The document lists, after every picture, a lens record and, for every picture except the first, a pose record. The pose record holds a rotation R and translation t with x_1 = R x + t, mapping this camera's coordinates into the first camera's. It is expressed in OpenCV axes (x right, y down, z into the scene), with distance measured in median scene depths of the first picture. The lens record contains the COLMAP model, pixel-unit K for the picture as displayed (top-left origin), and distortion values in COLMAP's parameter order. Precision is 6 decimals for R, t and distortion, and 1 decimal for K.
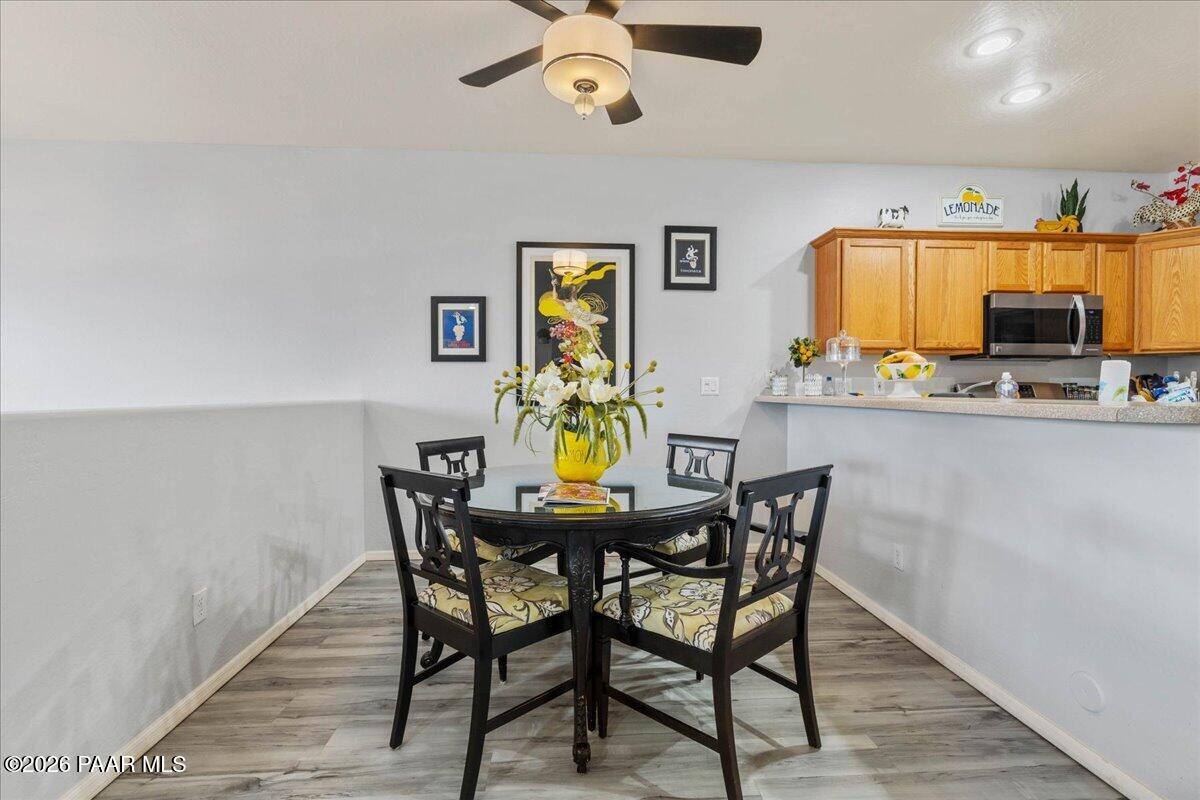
lens RADIAL K [[541.8, 0, 579.9], [0, 541.8, 396.1], [0, 0, 1]] dist [0.000579, -0.000187]
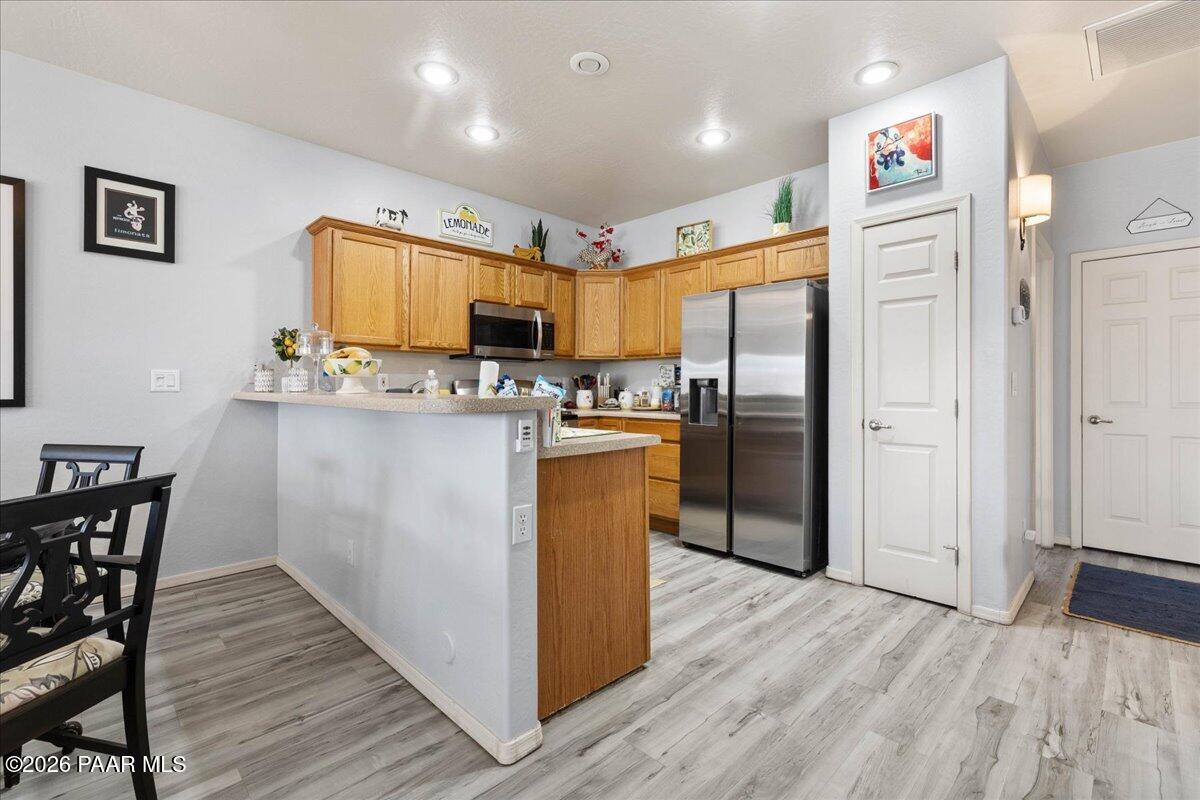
lens RADIAL K [[541.8, 0, 615.9], [0, 541.8, 389.8], [0, 0, 1]] dist [0.000579, -0.000187]
pose [[0.742869, -0.002132, 0.669433, 0.210140], [0.006358, 0.999972, -0.003870, 0.002777], [-0.669407, 0.007131, 0.742862, -0.049931]]
